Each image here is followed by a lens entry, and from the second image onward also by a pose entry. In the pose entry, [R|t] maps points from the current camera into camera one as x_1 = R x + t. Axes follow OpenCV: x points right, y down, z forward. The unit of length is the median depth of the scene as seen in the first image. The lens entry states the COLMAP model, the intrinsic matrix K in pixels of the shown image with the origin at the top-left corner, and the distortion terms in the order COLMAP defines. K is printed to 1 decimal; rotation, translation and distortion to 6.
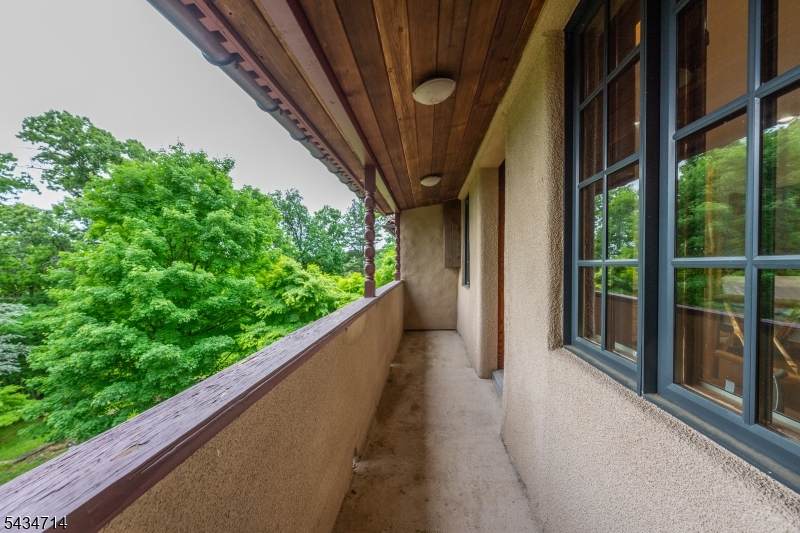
lens RADIAL K [[315.2, 0, 400.0], [0, 315.2, 266.5], [0, 0, 1]] dist [-0.000122, 0.000270]
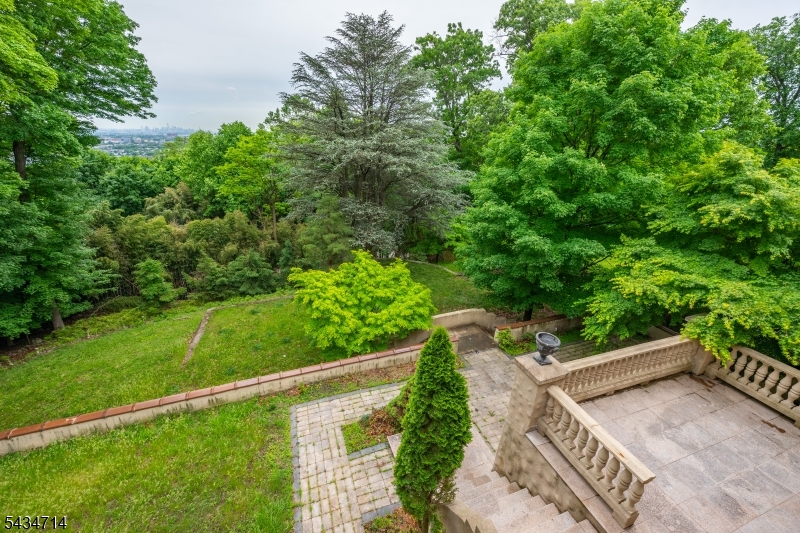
lens RADIAL K [[315.2, 0, 400.0], [0, 315.2, 266.5], [0, 0, 1]] dist [-0.000122, 0.000270]
pose [[0.415243, 0.360736, -0.835131, -0.041030], [-0.034608, 0.923617, 0.381751, -0.024866], [0.909052, -0.129617, 0.396009, 0.157346]]
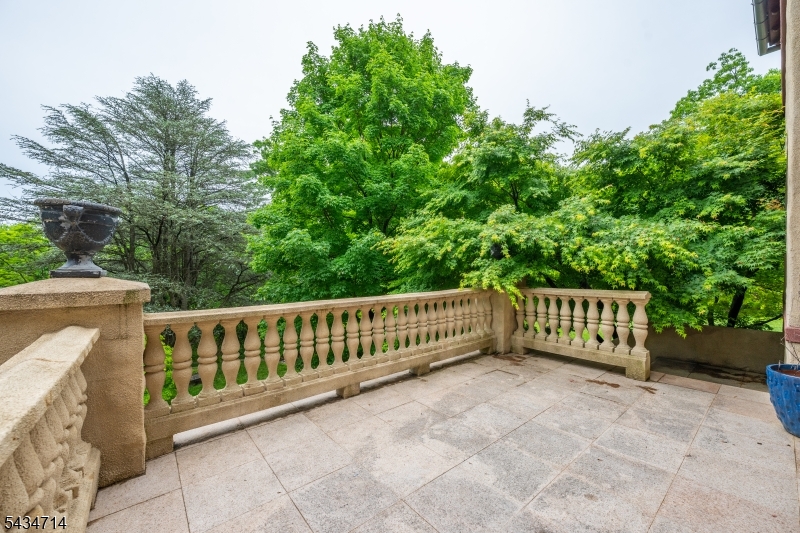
lens RADIAL K [[315.2, 0, 400.0], [0, 315.2, 266.5], [0, 0, 1]] dist [-0.000122, 0.000270]
pose [[0.707243, 0.002136, -0.706967, -0.048403], [-0.004966, 0.999986, -0.001946, 0.275697], [0.706953, 0.004887, 0.707244, 0.524522]]
